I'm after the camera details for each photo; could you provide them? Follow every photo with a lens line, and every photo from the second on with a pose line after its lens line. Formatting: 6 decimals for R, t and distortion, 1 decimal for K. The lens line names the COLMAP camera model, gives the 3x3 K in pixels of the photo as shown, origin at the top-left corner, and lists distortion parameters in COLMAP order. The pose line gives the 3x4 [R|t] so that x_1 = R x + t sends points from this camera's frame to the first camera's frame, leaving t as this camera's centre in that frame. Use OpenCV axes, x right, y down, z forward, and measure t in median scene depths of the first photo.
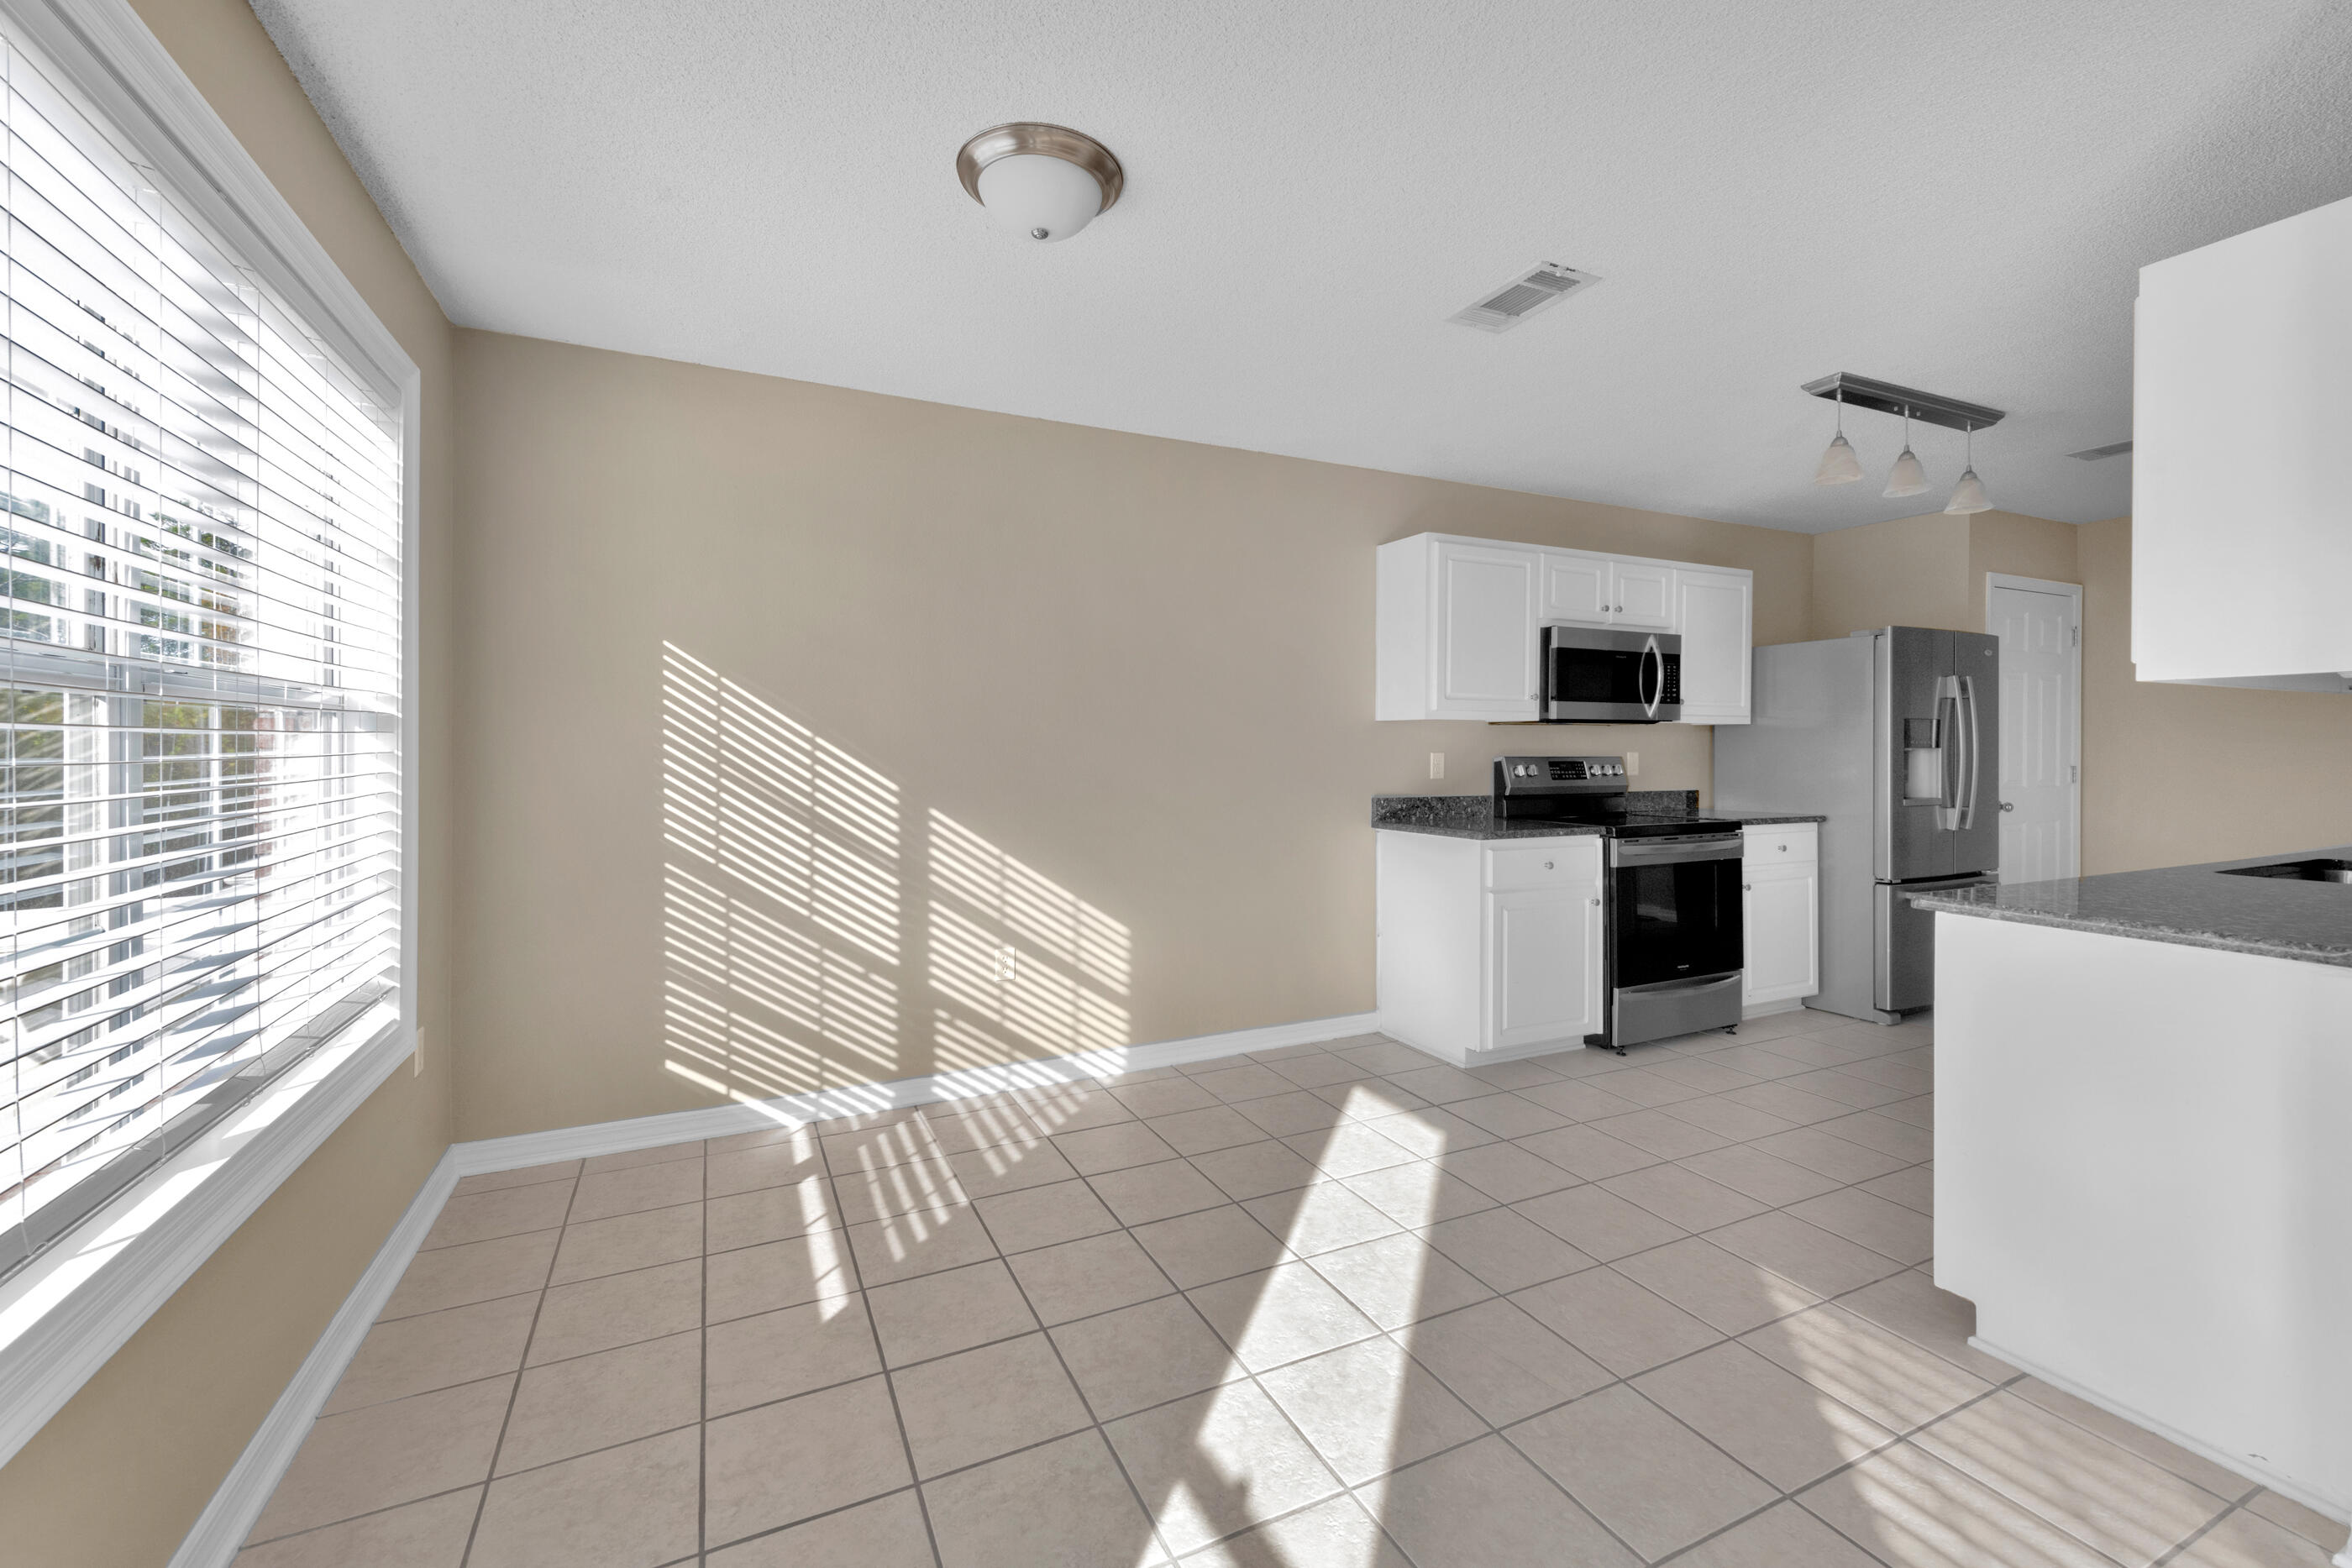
lens RADIAL K [[960.4, 0, 1168.6], [0, 960.4, 769.8], [0, 0, 1]] dist [0.000130, -0.000061]
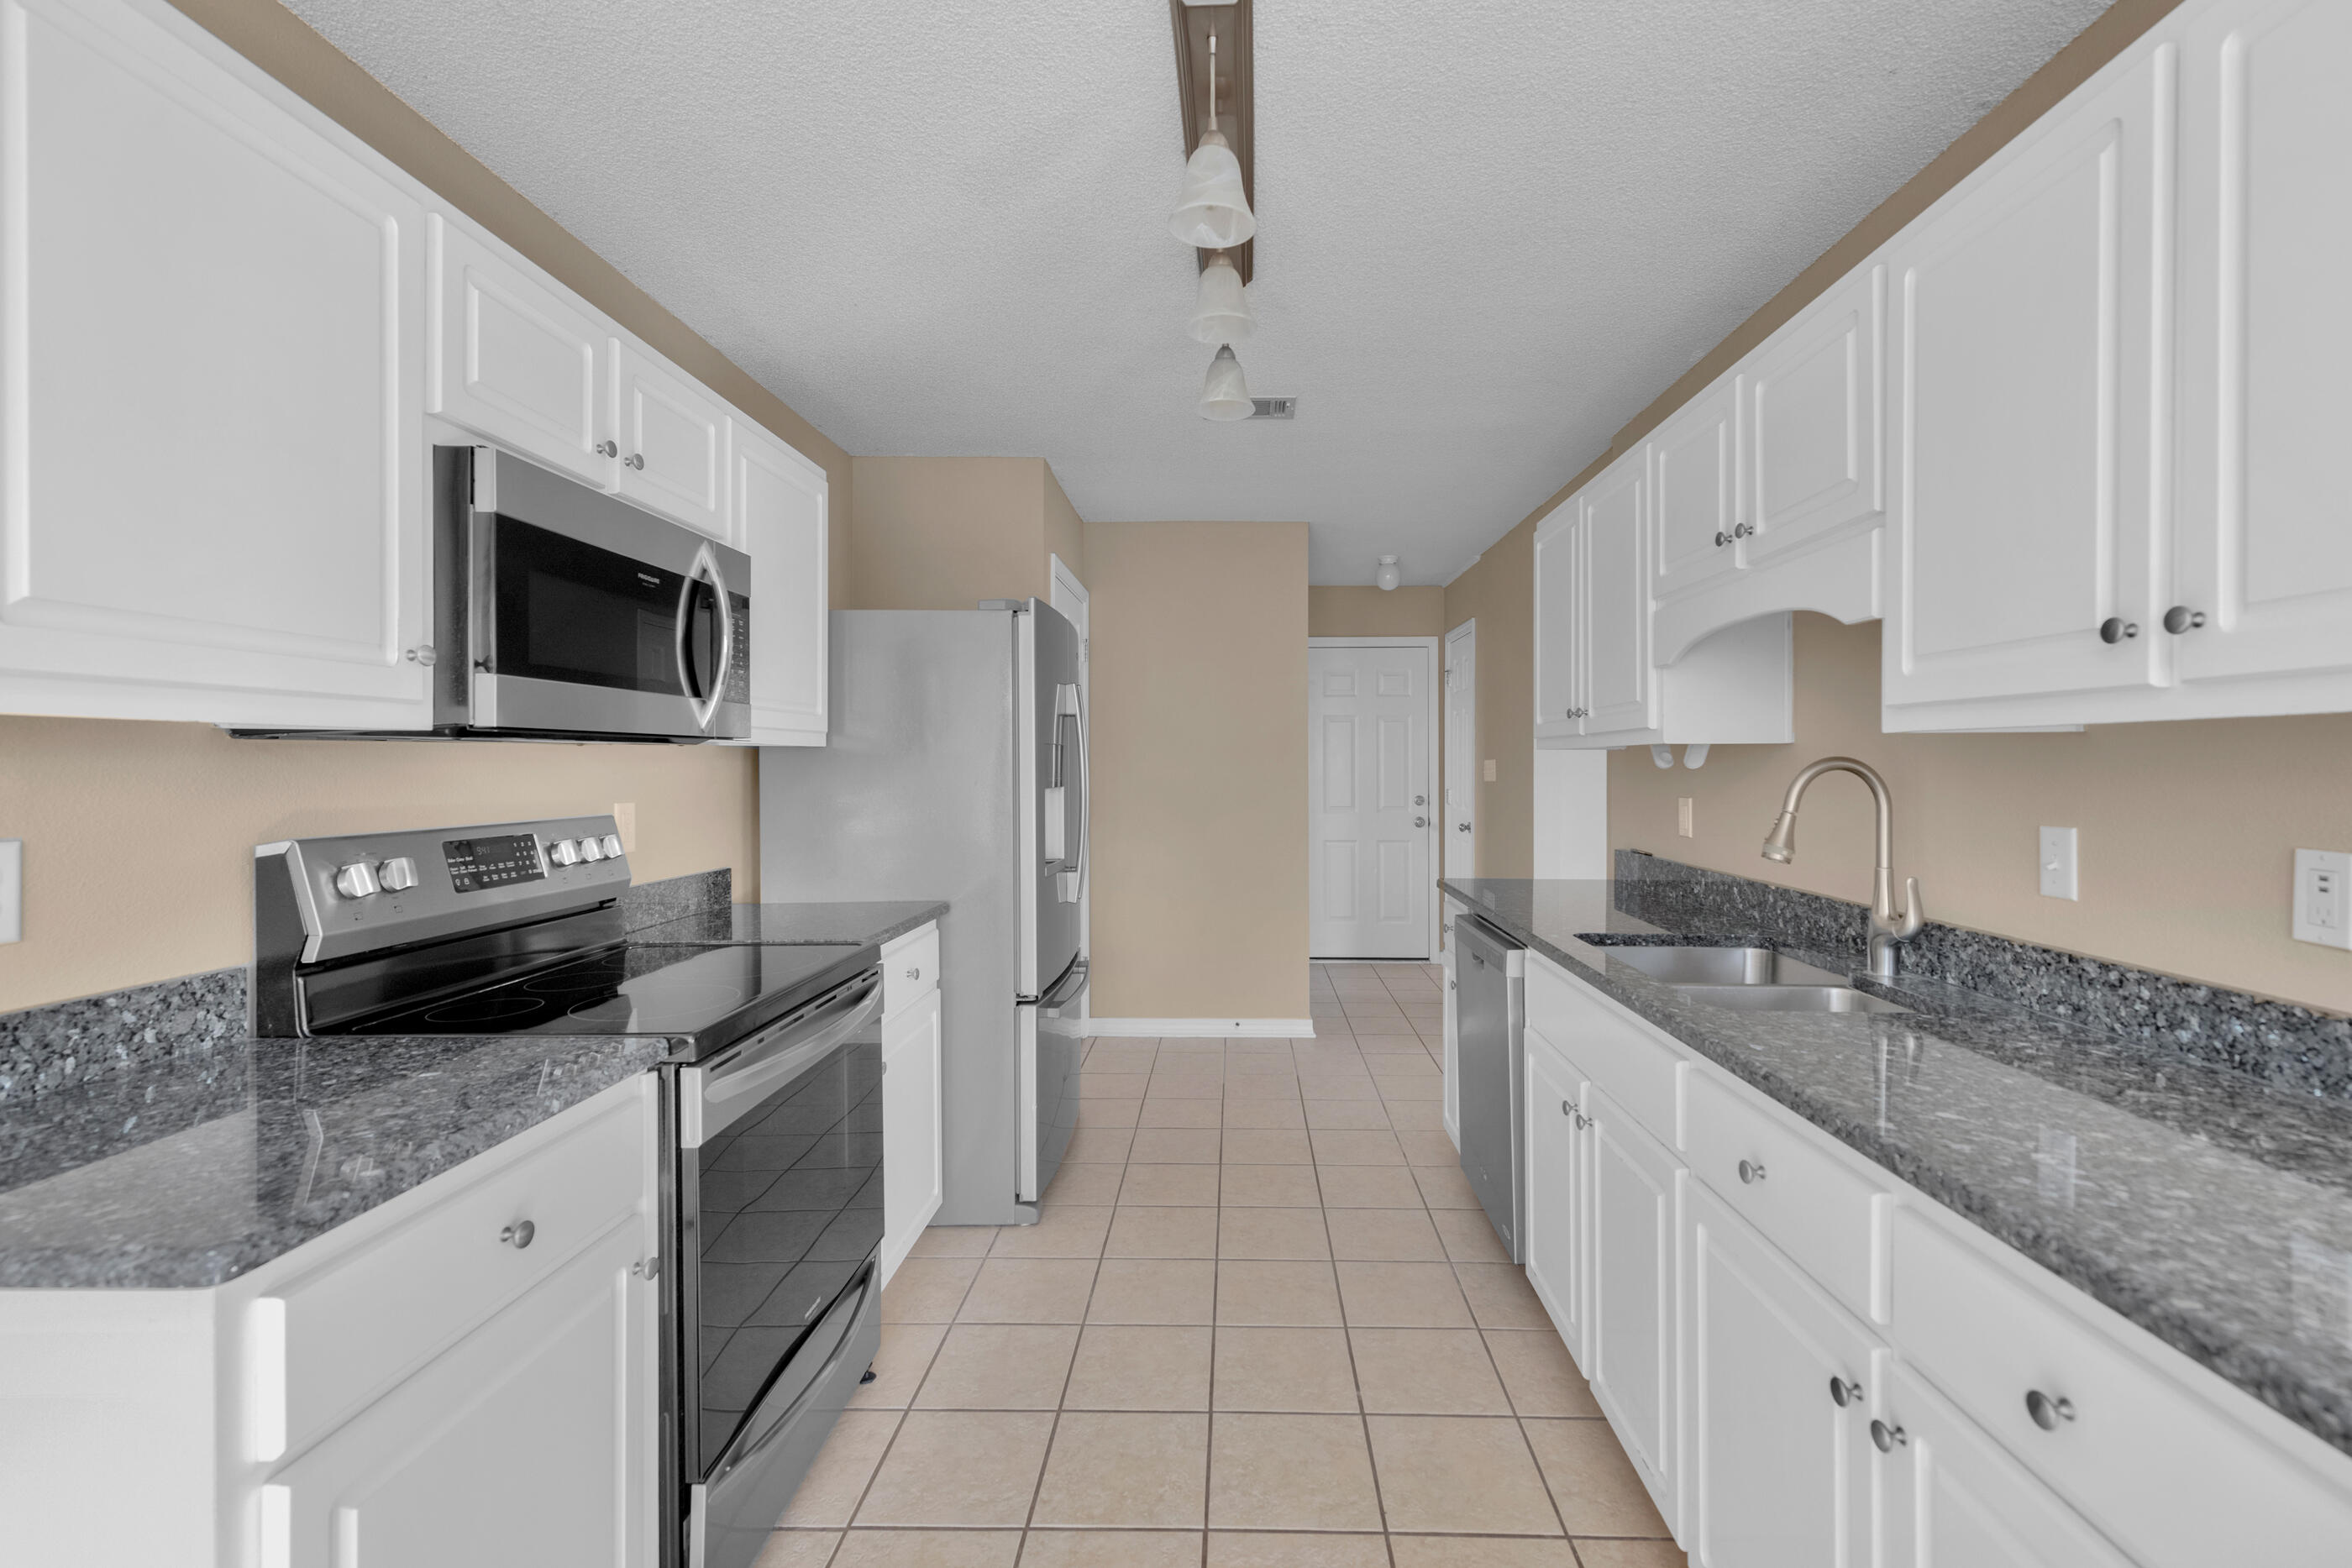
lens RADIAL K [[1045.9, 0, 1176.1], [0, 1045.9, 774.0], [0, 0, 1]] dist [0.002843, 0.000204]
pose [[0.475876, -0.005752, 0.879494, 0.185322], [0.010509, 0.999944, 0.000853, -0.032580], [-0.879450, 0.008837, 0.475910, 0.585001]]
